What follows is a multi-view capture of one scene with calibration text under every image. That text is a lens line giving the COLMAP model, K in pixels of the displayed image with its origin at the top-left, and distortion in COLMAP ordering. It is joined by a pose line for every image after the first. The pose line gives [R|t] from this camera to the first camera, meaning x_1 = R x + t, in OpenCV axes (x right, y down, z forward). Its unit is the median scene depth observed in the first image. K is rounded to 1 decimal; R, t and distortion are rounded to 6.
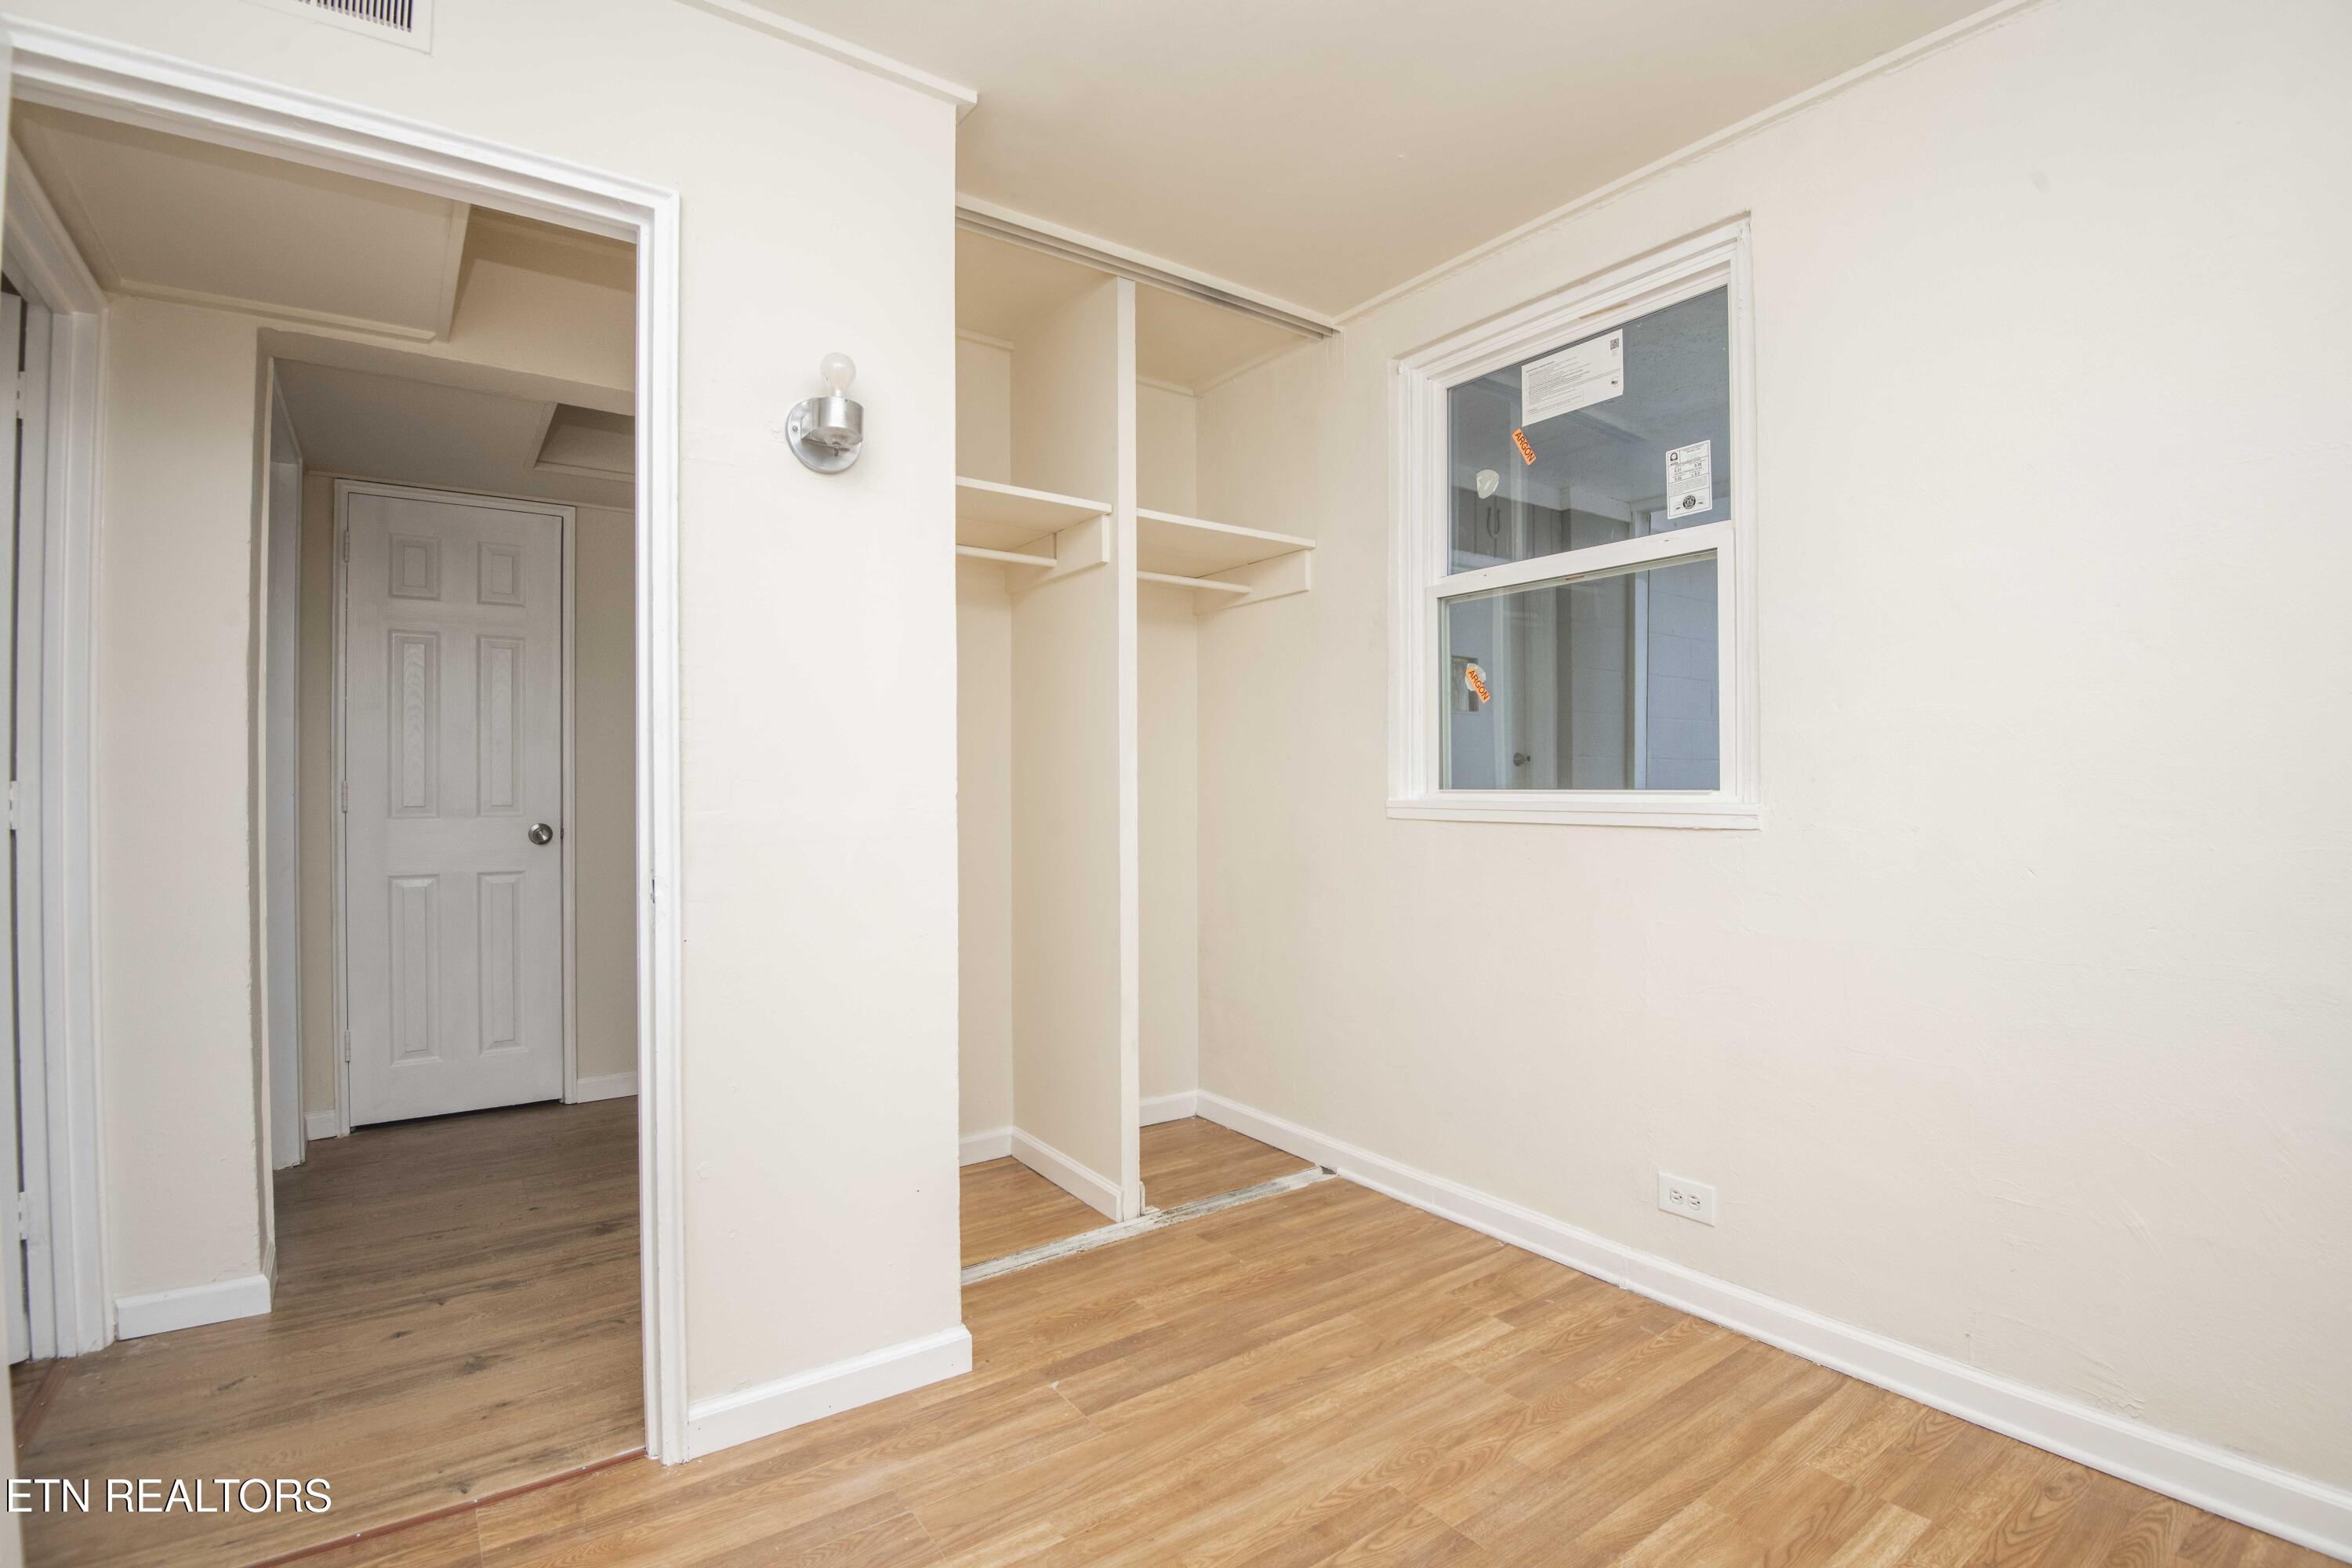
lens RADIAL K [[1088.4, 0, 1190.4], [0, 1088.4, 780.2], [0, 0, 1]] dist [-0.034278, -0.005042]
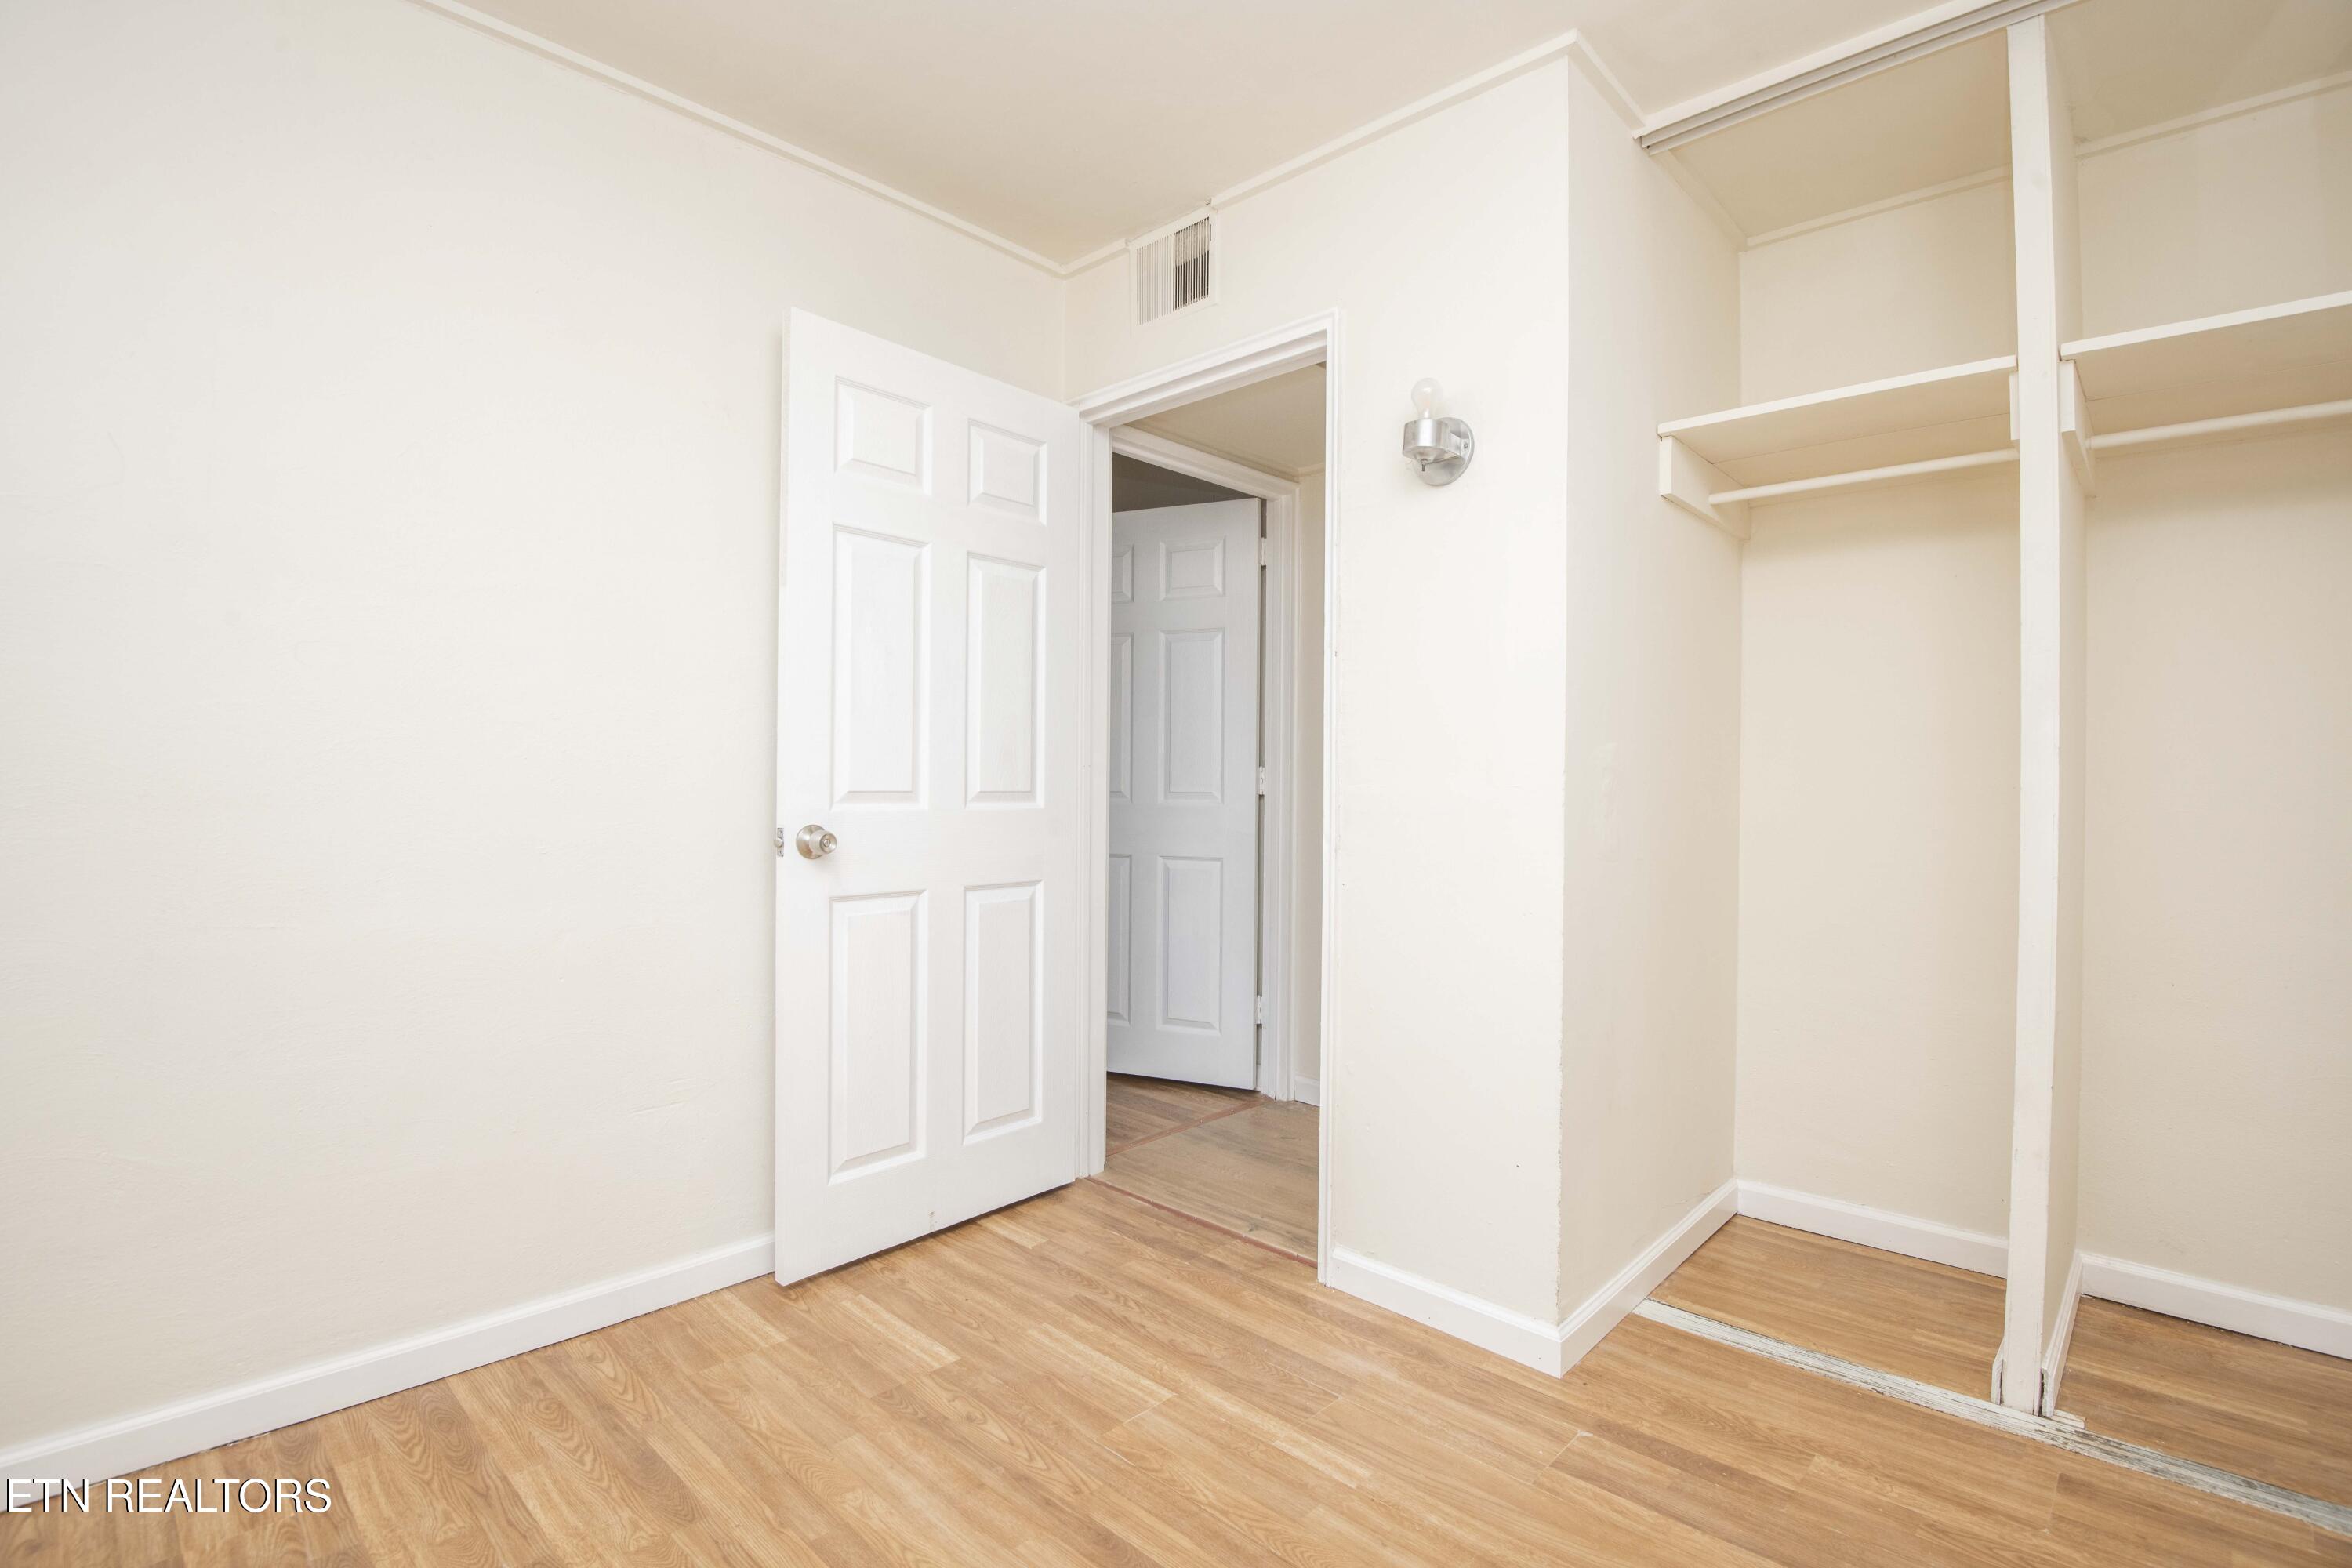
lens RADIAL K [[1088.4, 0, 1177.4], [0, 1088.4, 788.7], [0, 0, 1]] dist [-0.034278, -0.005042]
pose [[0.178044, 0.011792, -0.983952, 0.736023], [-0.004623, 0.999927, 0.011146, 0.018815], [0.984012, 0.002565, 0.178086, 0.548425]]
